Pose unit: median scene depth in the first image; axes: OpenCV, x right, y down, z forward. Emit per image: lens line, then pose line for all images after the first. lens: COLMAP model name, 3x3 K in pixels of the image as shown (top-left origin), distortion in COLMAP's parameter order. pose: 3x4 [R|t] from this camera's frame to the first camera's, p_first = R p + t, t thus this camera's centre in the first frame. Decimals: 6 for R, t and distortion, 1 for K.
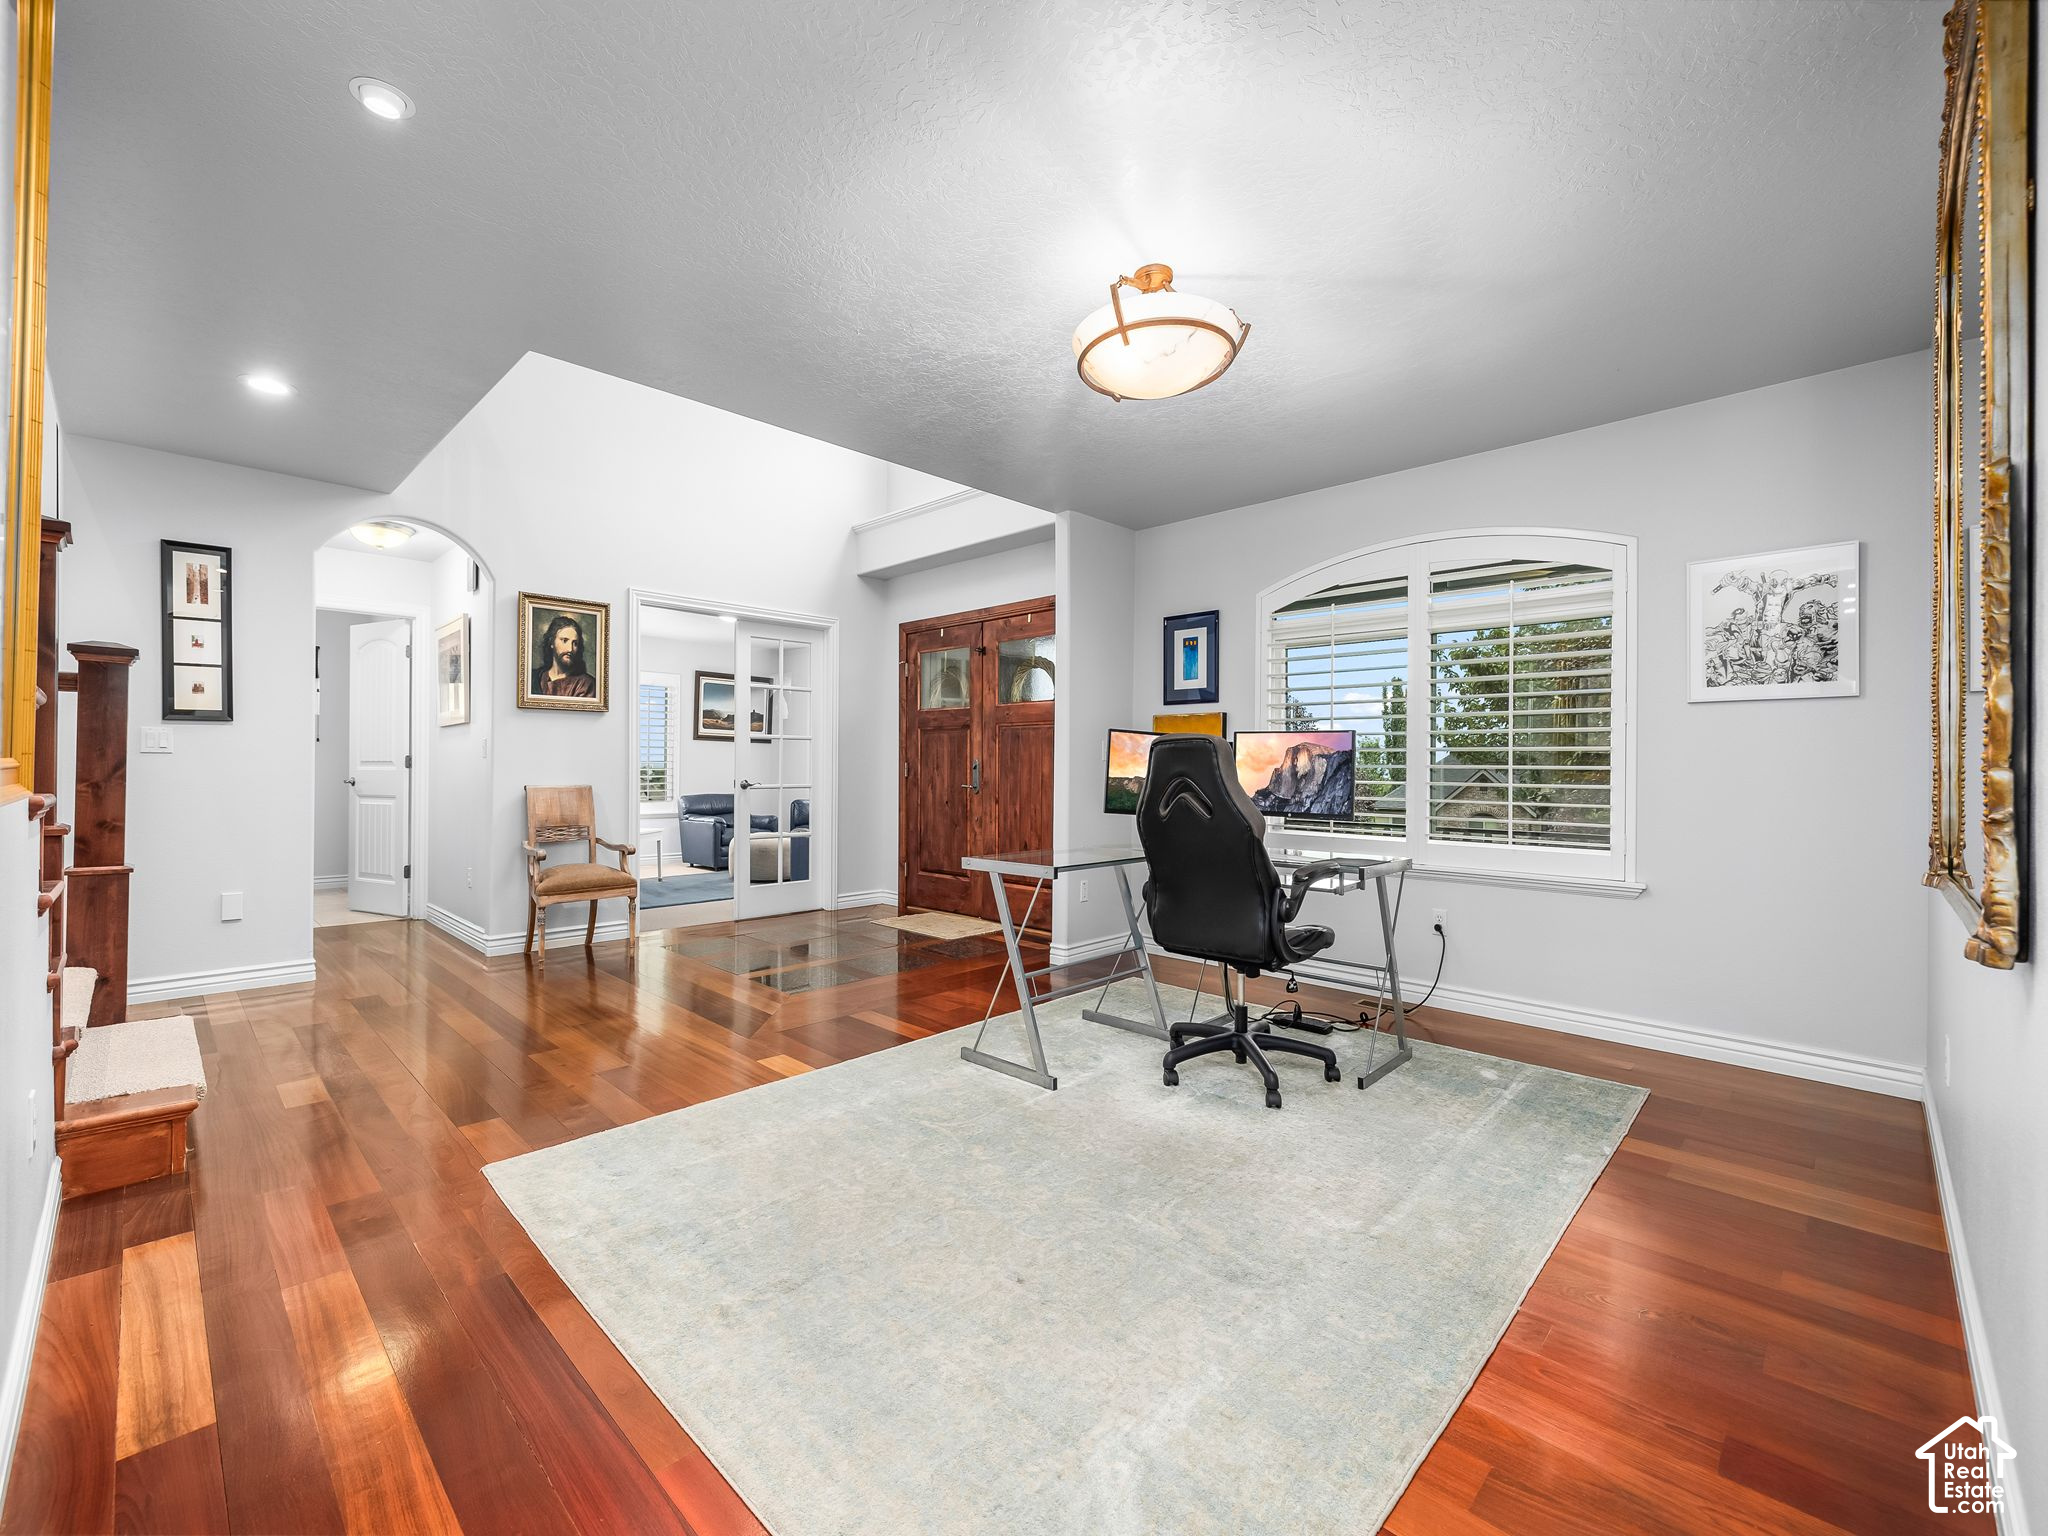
lens RADIAL K [[863.3, 0, 1012.2], [0, 863.3, 768.9], [0, 0, 1]] dist [0.002633, 0.000851]
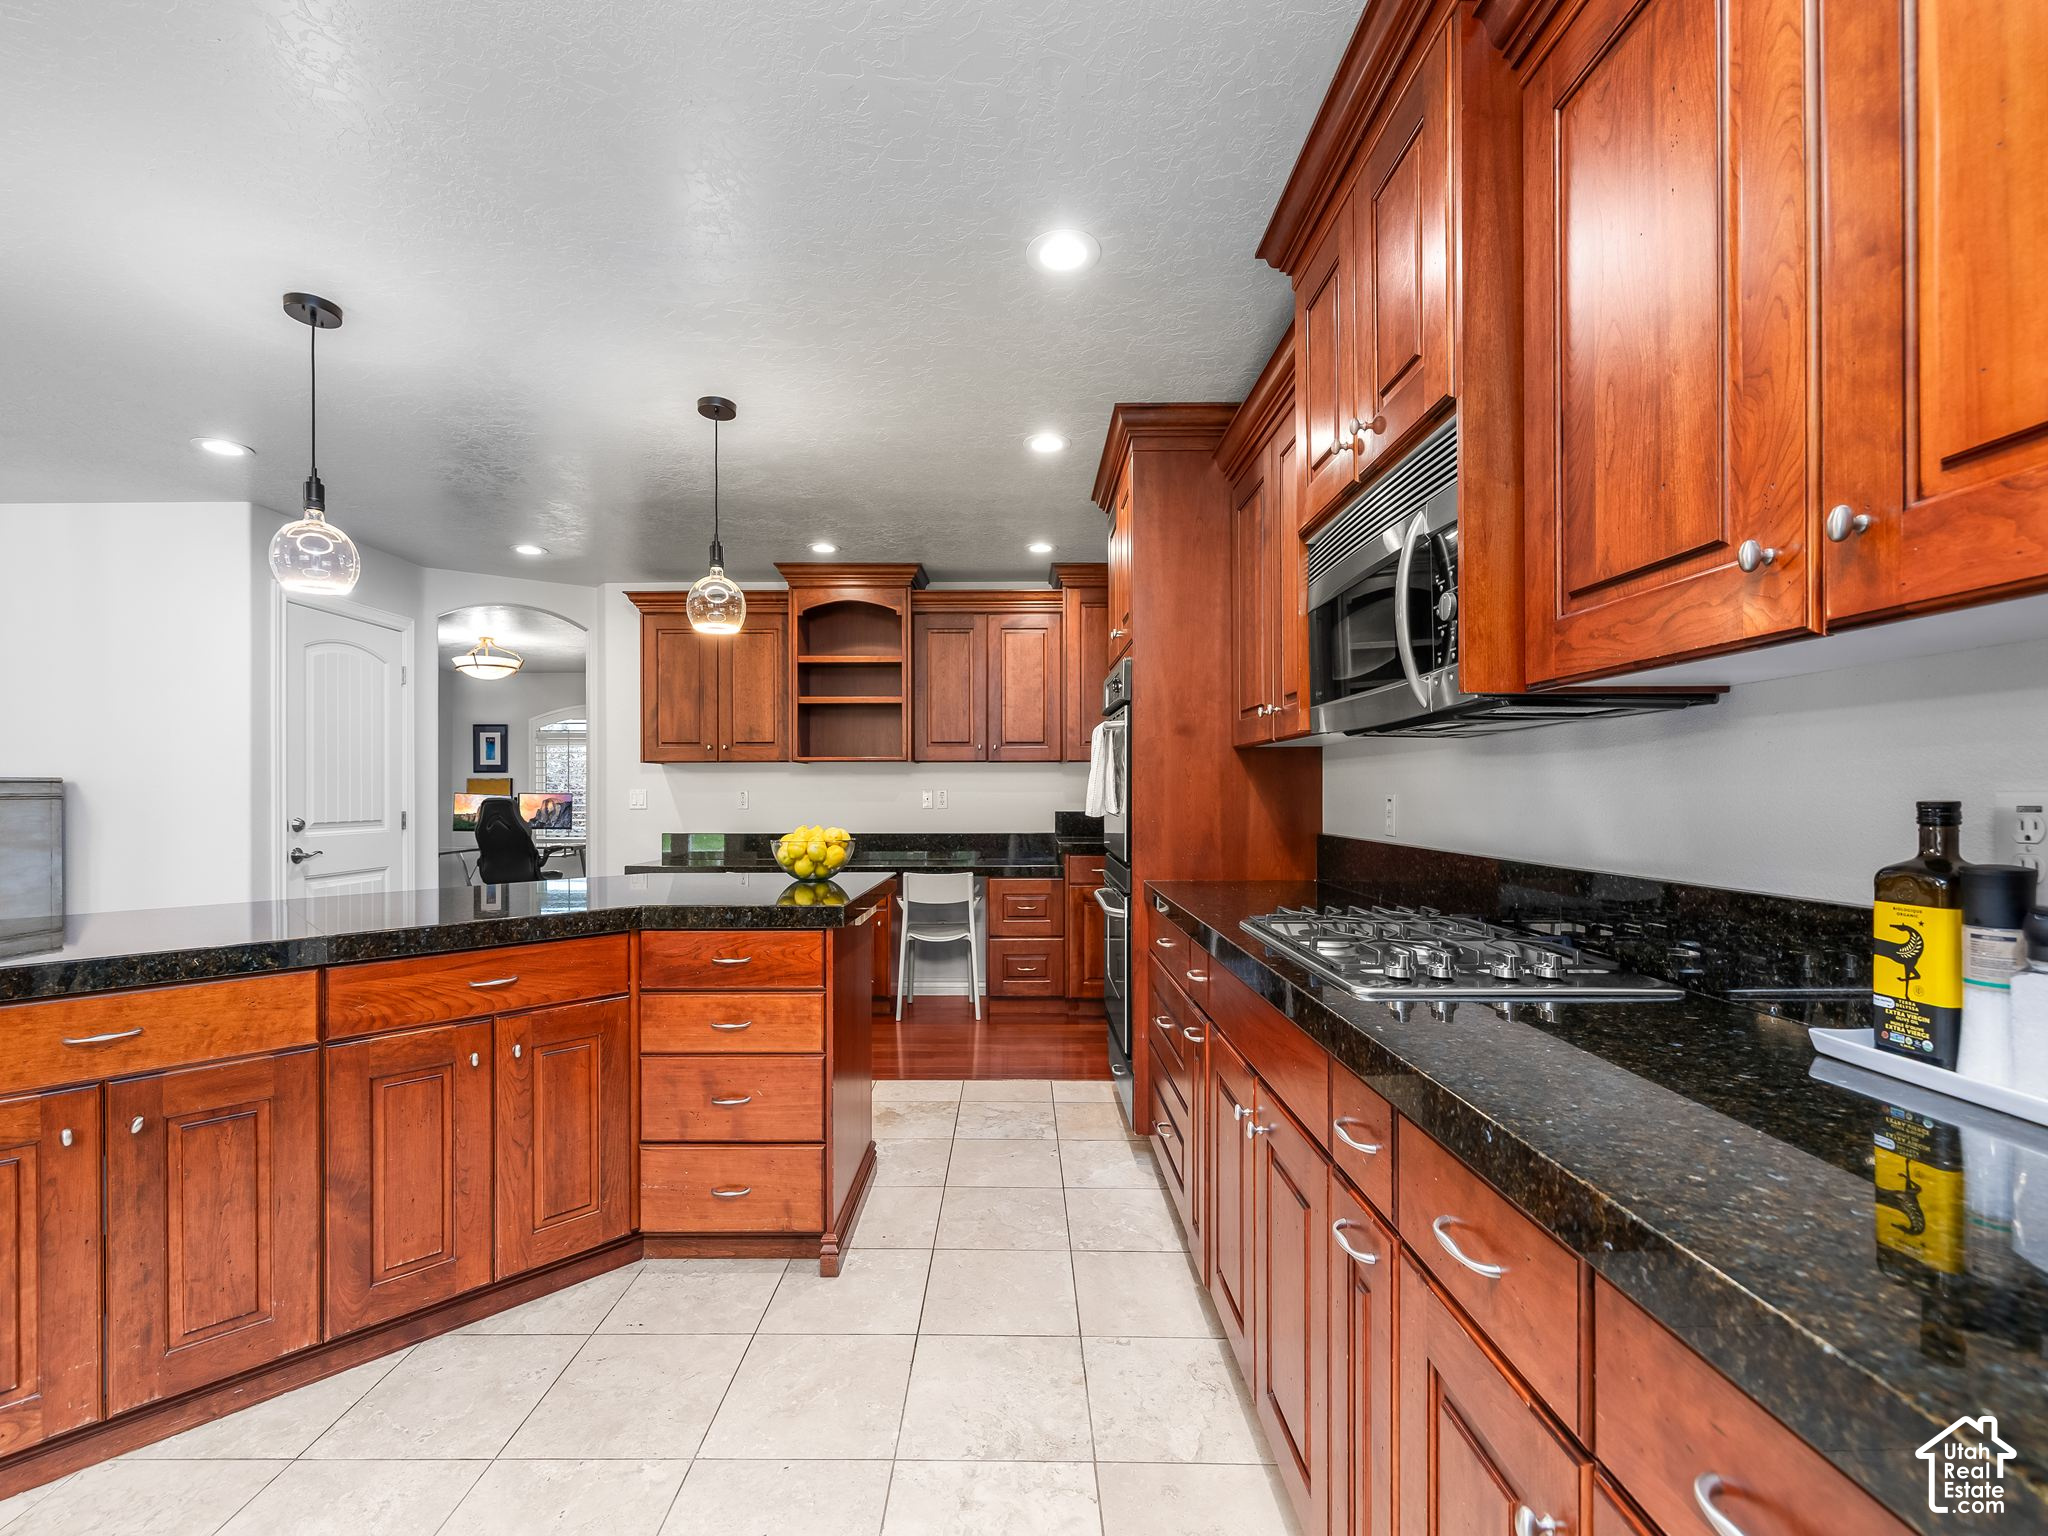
lens RADIAL K [[863.3, 0, 1023.9], [0, 863.3, 785.9], [0, 0, 1]] dist [0.002633, 0.000851]
pose [[0.704504, -0.005848, 0.709675, -0.406759], [0.008146, 0.999967, 0.000153, -0.050939], [-0.709653, 0.005673, 0.704529, -1.500998]]
